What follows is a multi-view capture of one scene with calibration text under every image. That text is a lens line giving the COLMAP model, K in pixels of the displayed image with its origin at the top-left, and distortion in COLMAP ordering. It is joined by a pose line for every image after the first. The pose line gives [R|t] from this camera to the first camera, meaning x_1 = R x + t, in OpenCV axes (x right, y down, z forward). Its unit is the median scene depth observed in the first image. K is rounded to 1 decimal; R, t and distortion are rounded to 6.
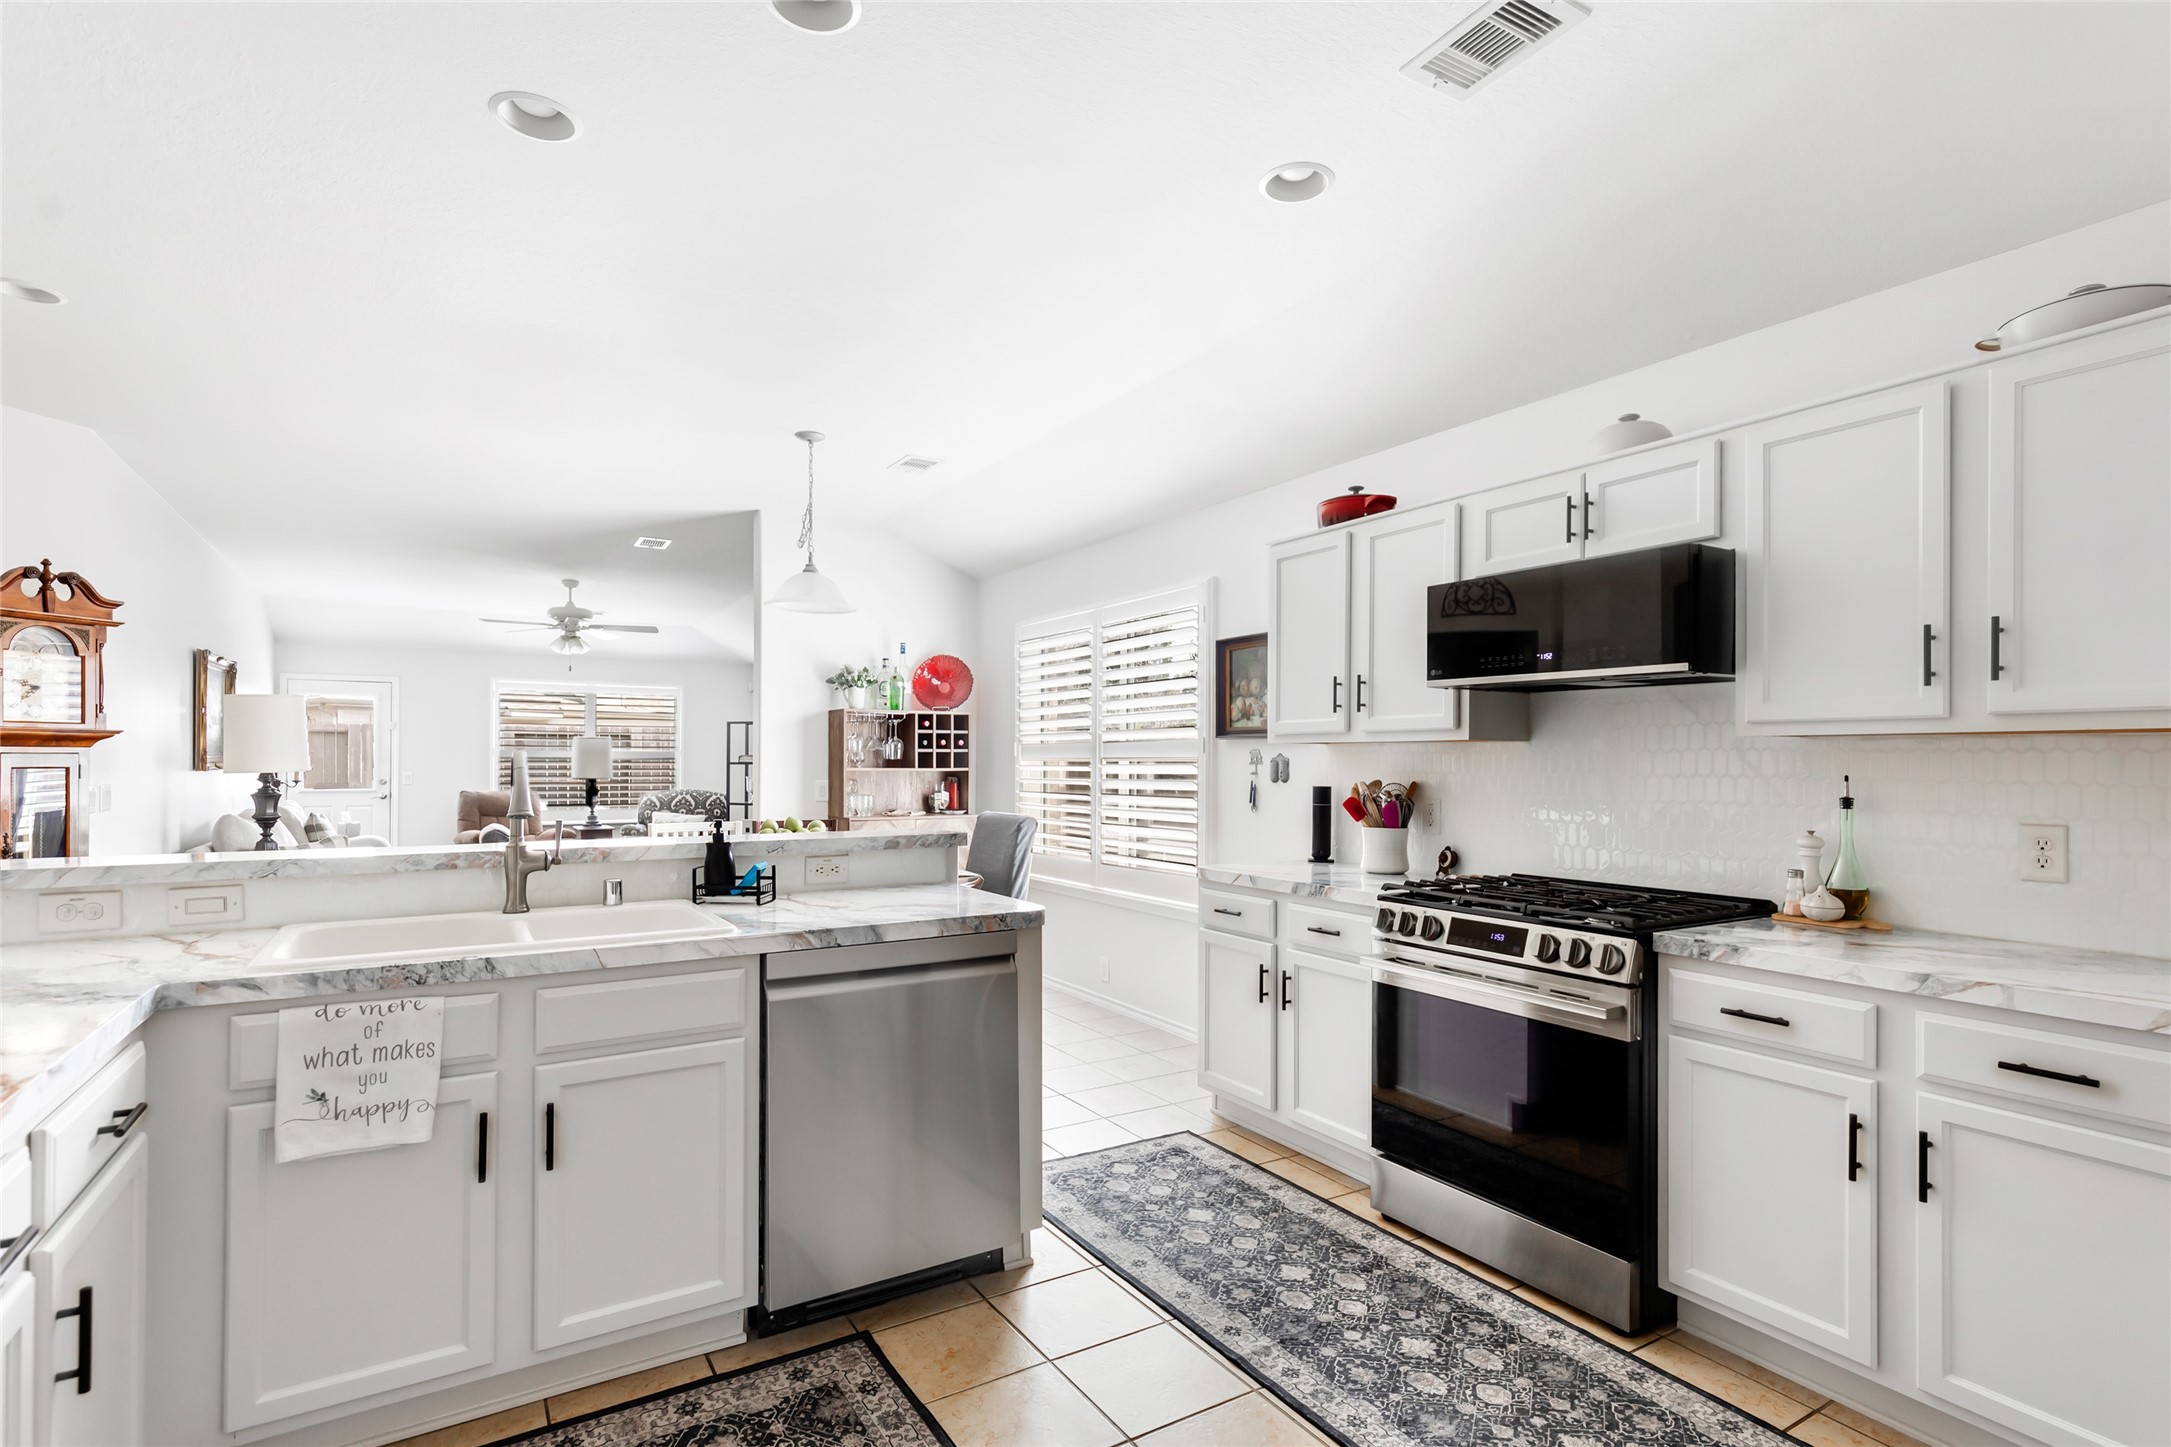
lens RADIAL K [[1039.2, 0, 1095.3], [0, 1039.2, 754.8], [0, 0, 1]] dist [0.017783, 0.001090]
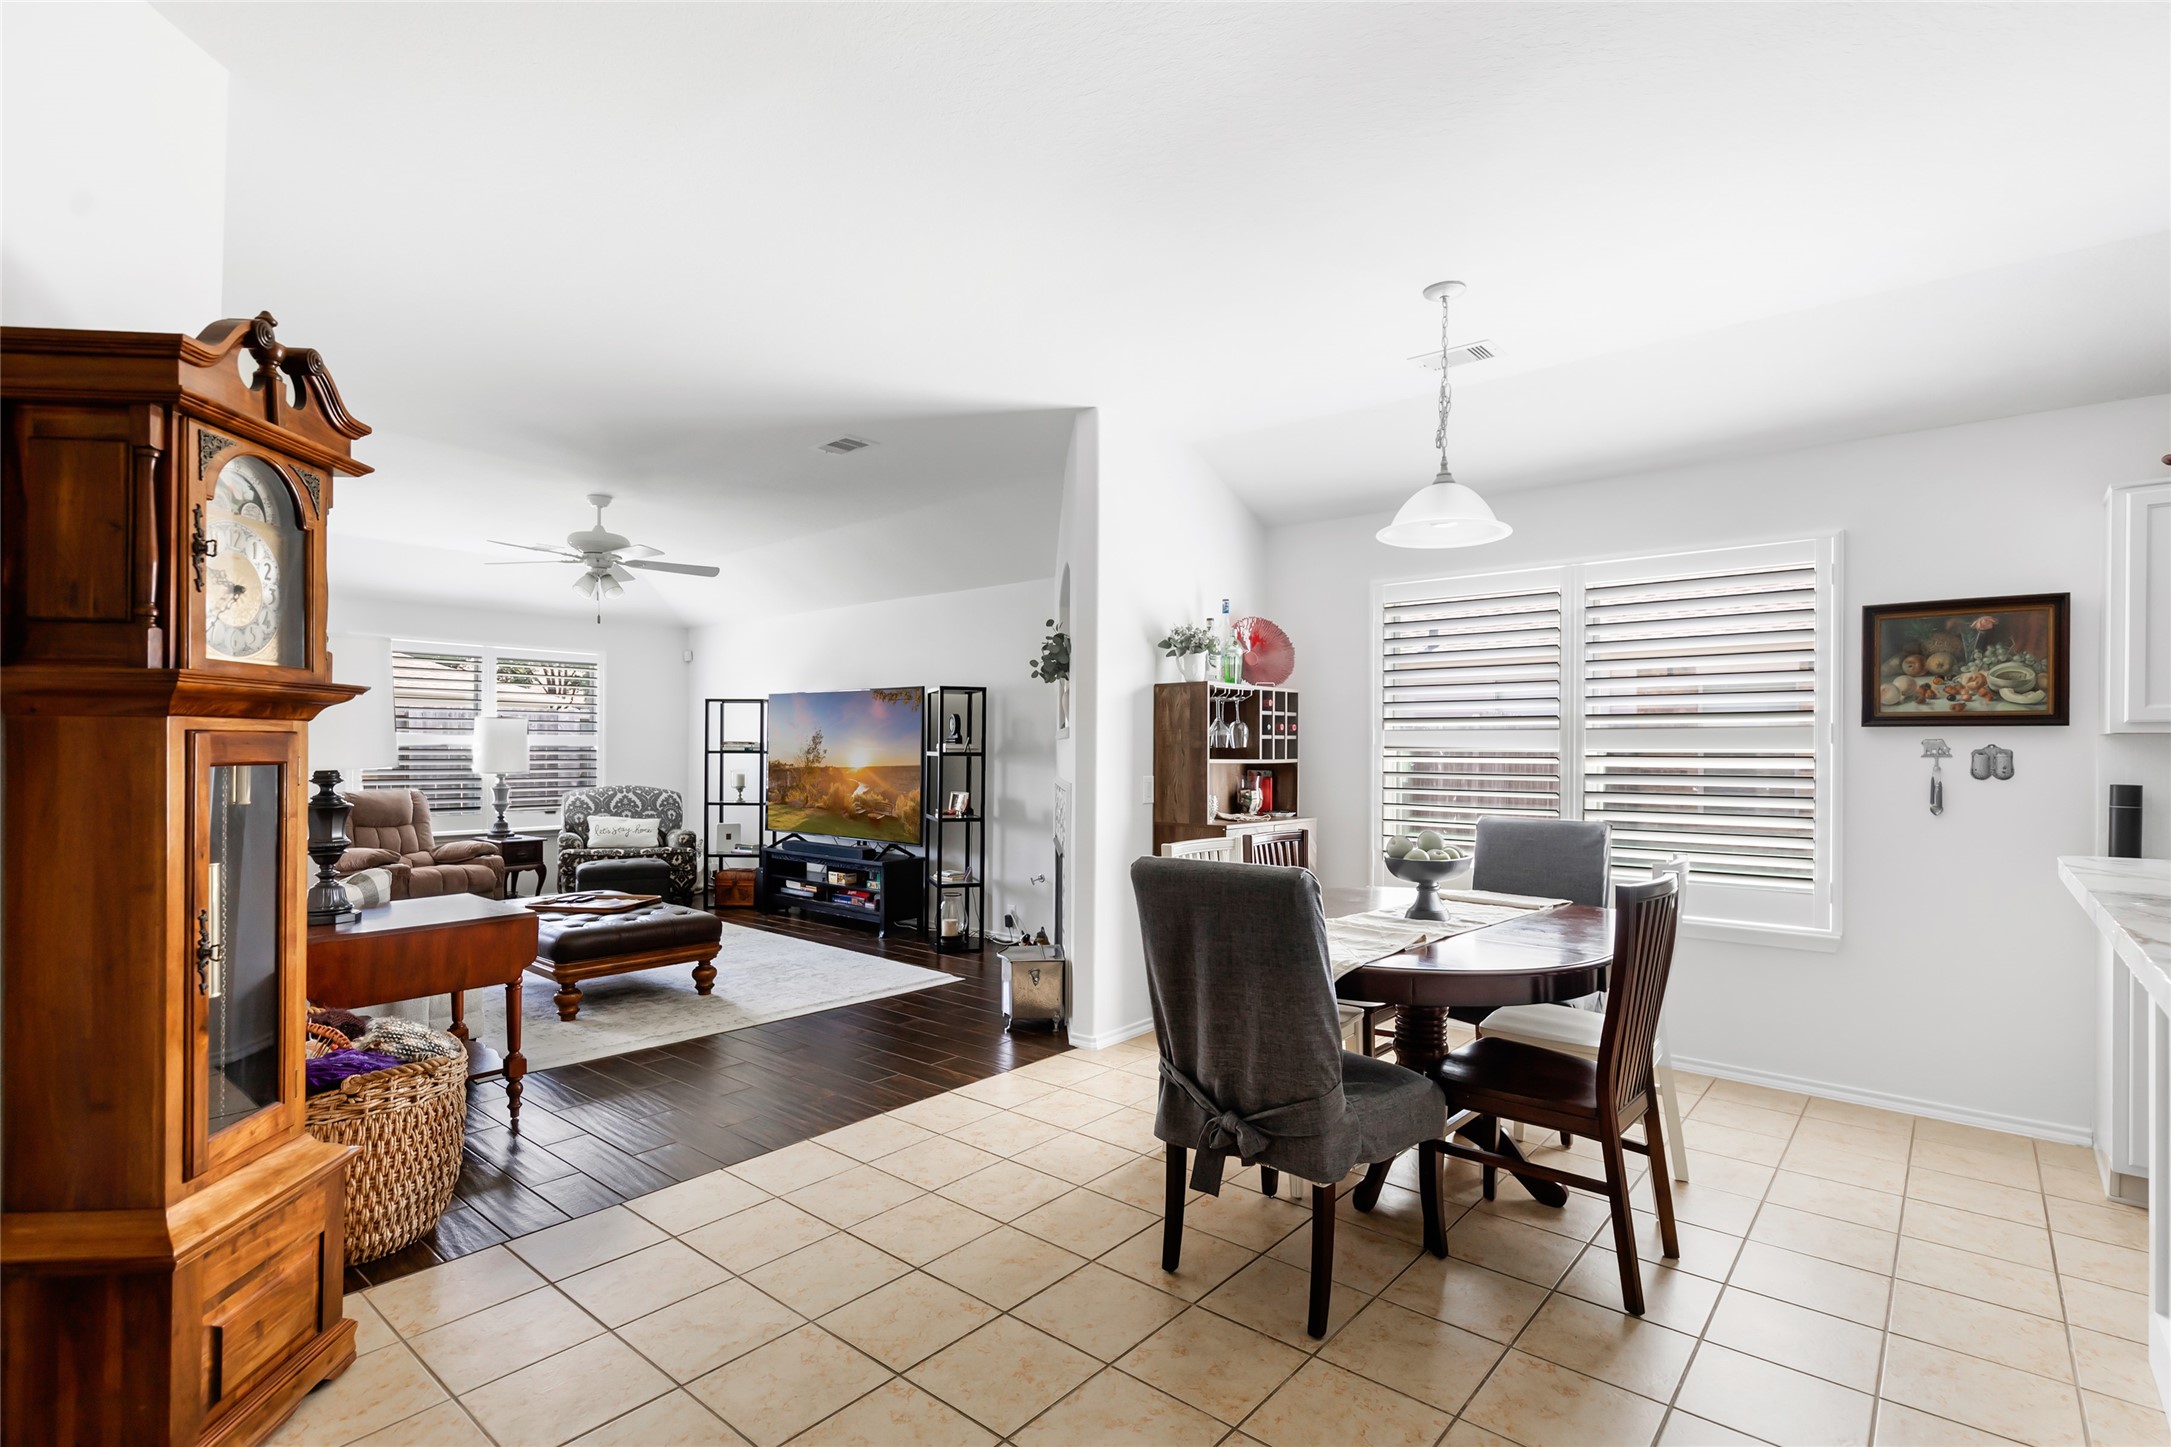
lens RADIAL K [[1014.7, 0, 1097.7], [0, 1014.7, 746.1], [0, 0, 1]] dist [0.001192, 0.000223]
pose [[0.949702, 0.003280, 0.313137, -0.757247], [-0.004188, 0.999989, 0.002228, 0.002225], [-0.313126, -0.003427, 0.949705, 0.448742]]
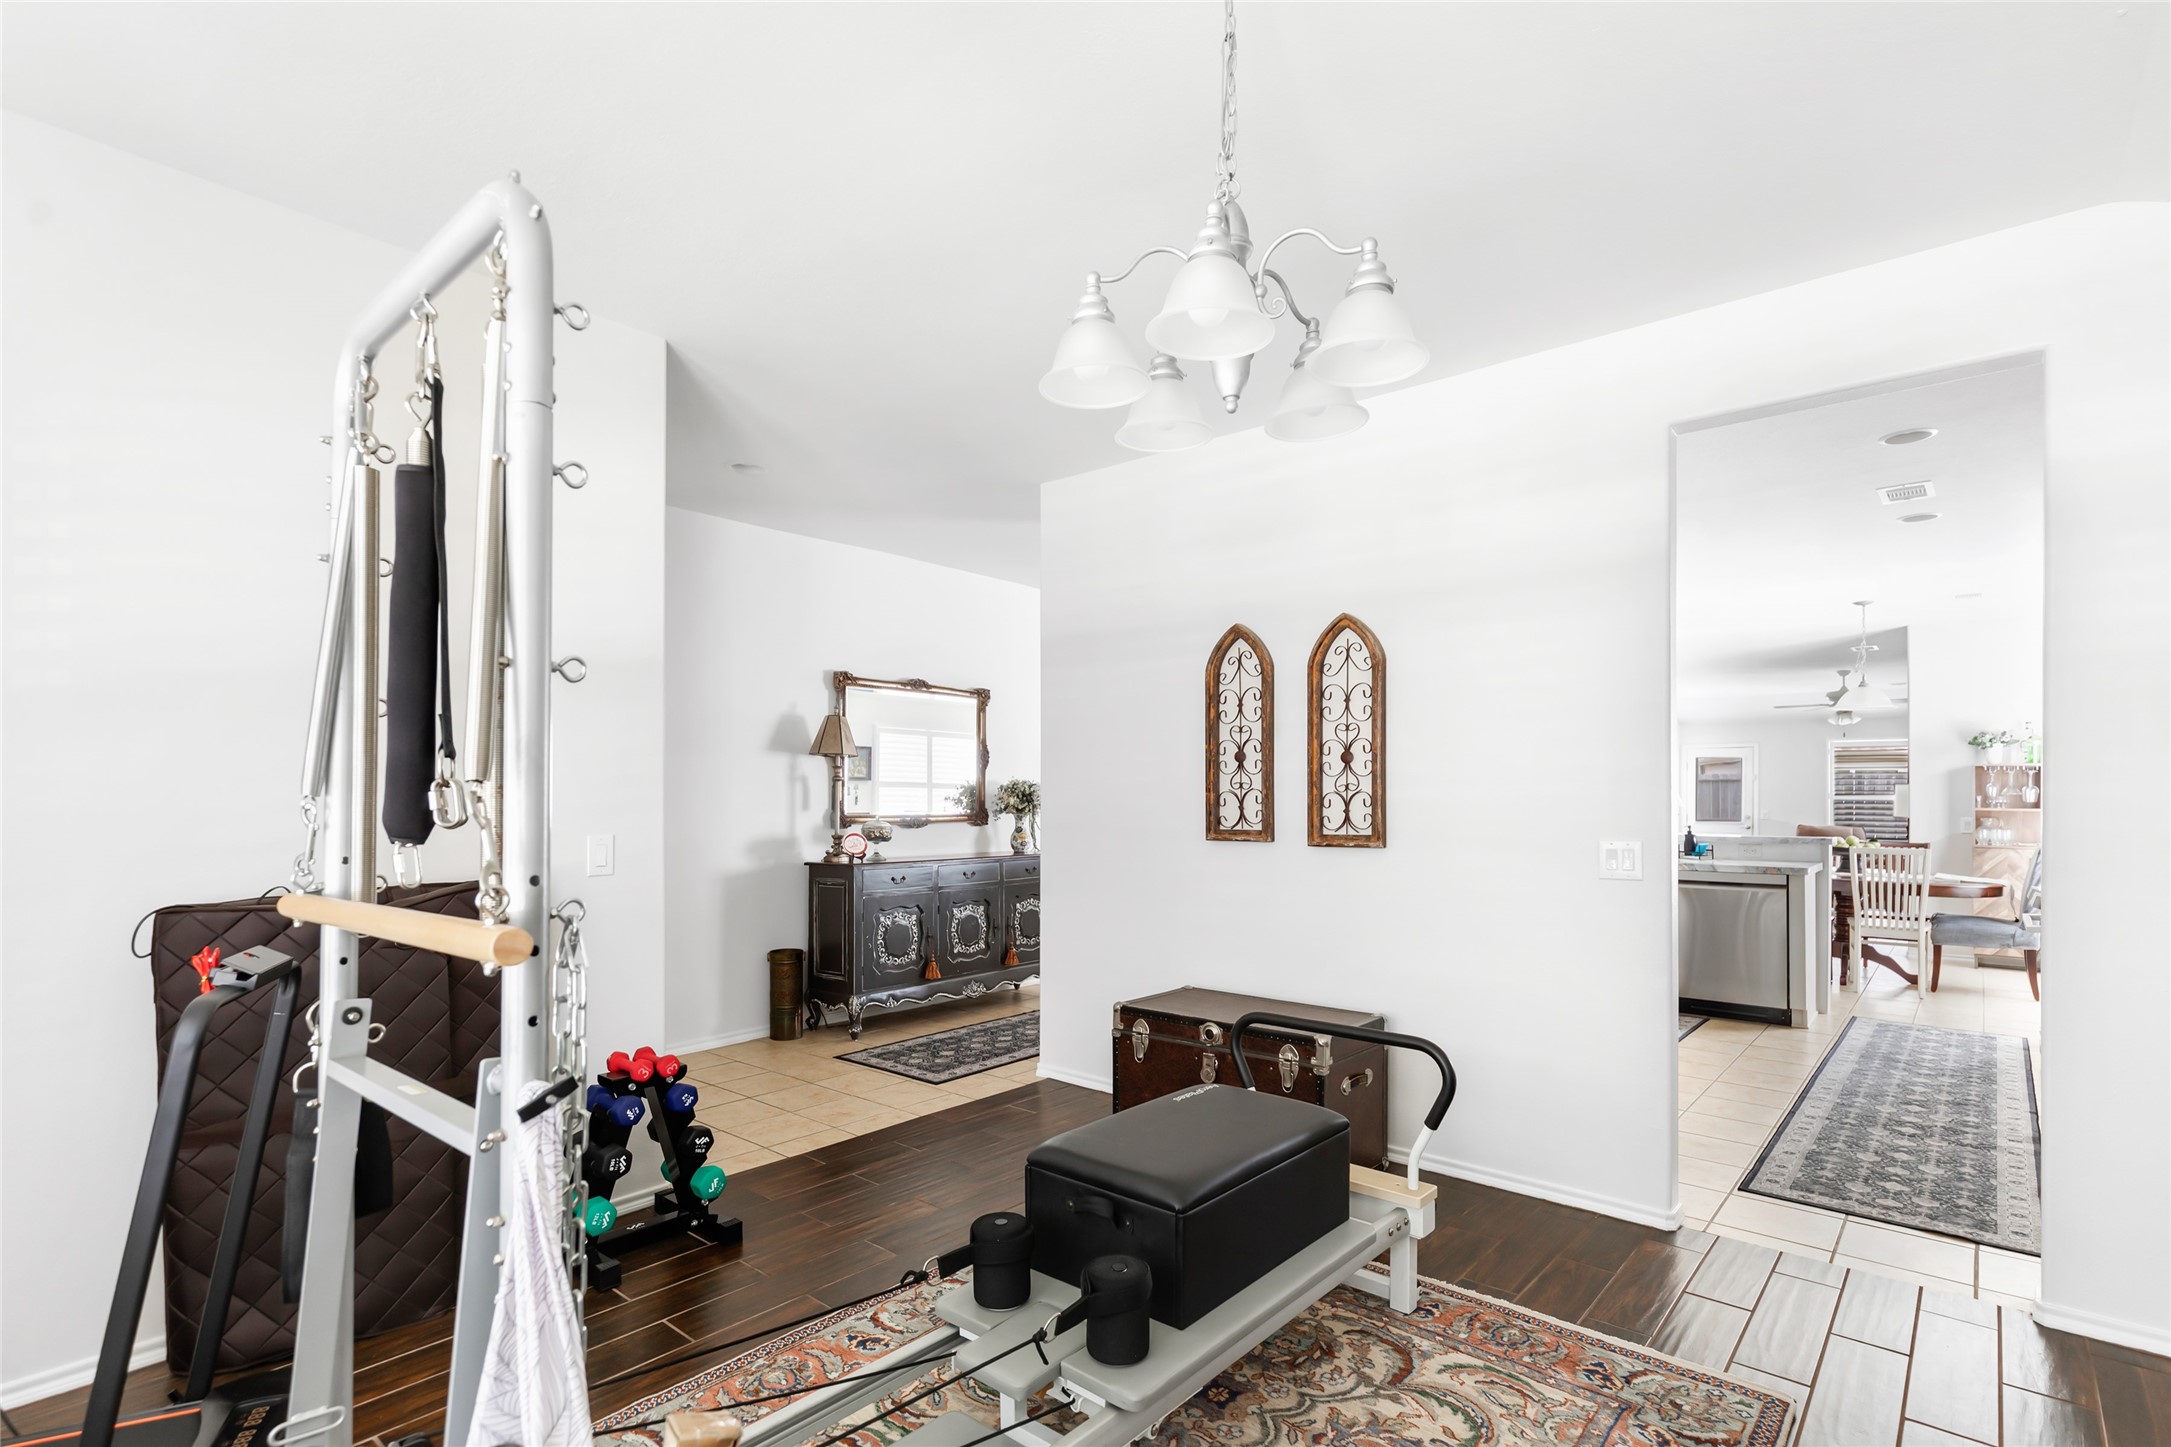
lens RADIAL K [[1043.1, 0, 1077.3], [0, 1043.1, 789.4], [0, 0, 1]] dist [0.001674, 0.000380]
pose [[0.293539, -0.004504, -0.955937, 0.980766], [-0.001123, 0.999987, -0.005056, -0.004810], [0.955947, 0.002558, 0.293530, -0.694349]]
